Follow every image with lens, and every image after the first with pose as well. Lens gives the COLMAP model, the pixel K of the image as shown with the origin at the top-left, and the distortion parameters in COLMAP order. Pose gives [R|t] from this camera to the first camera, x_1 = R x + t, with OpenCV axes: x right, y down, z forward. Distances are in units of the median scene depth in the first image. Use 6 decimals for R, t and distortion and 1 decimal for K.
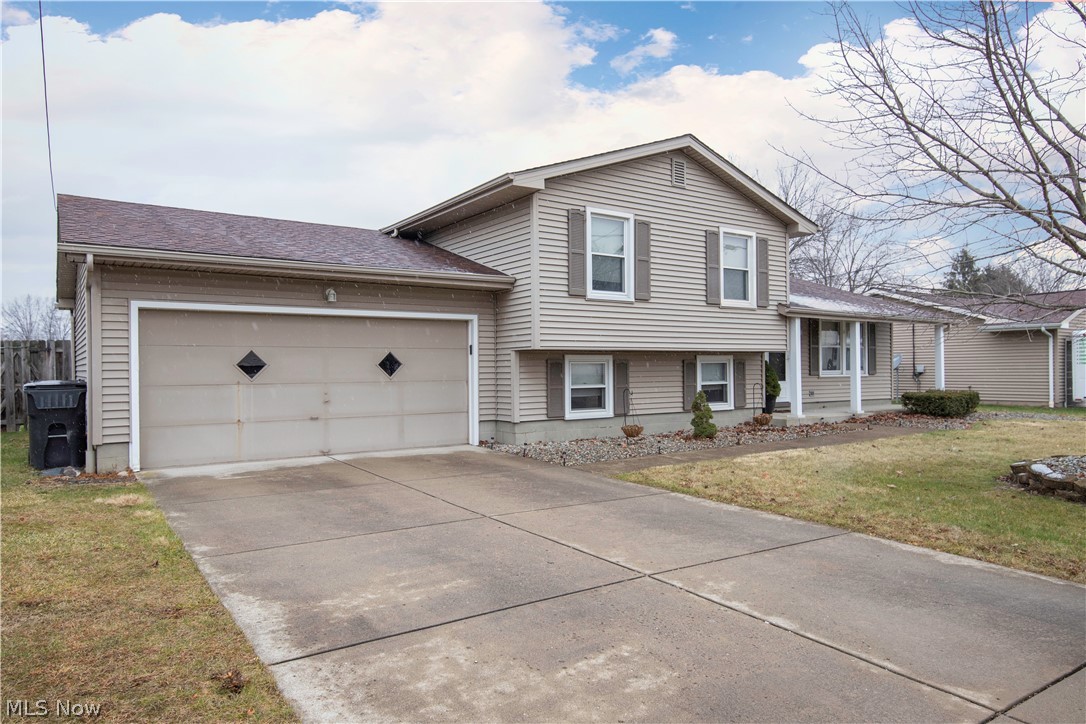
lens RADIAL K [[704.1, 0, 538.3], [0, 704.1, 375.1], [0, 0, 1]] dist [0.001445, -0.000919]
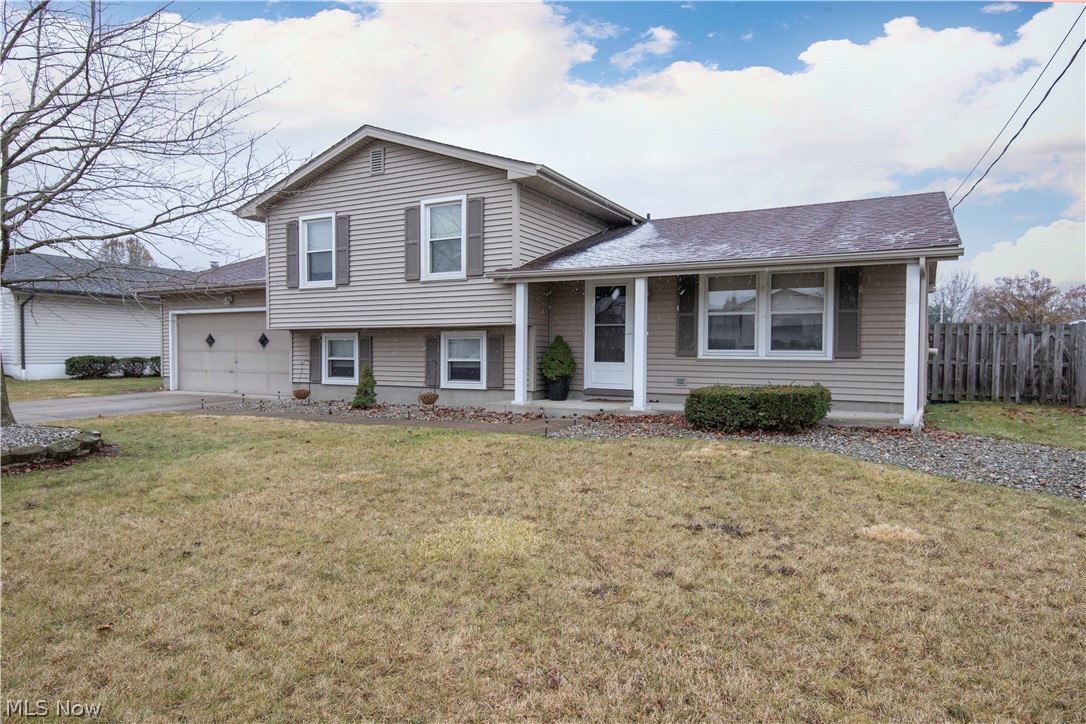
lens RADIAL K [[640.0, 0, 543.0], [0, 640.0, 362.0], [0, 0, 1]] dist [0.016785, 0.001399]
pose [[0.472205, 0.030870, -0.880948, 1.133235], [-0.009269, 0.999505, 0.030056, -0.013689], [0.881440, -0.006027, 0.472258, 0.727077]]
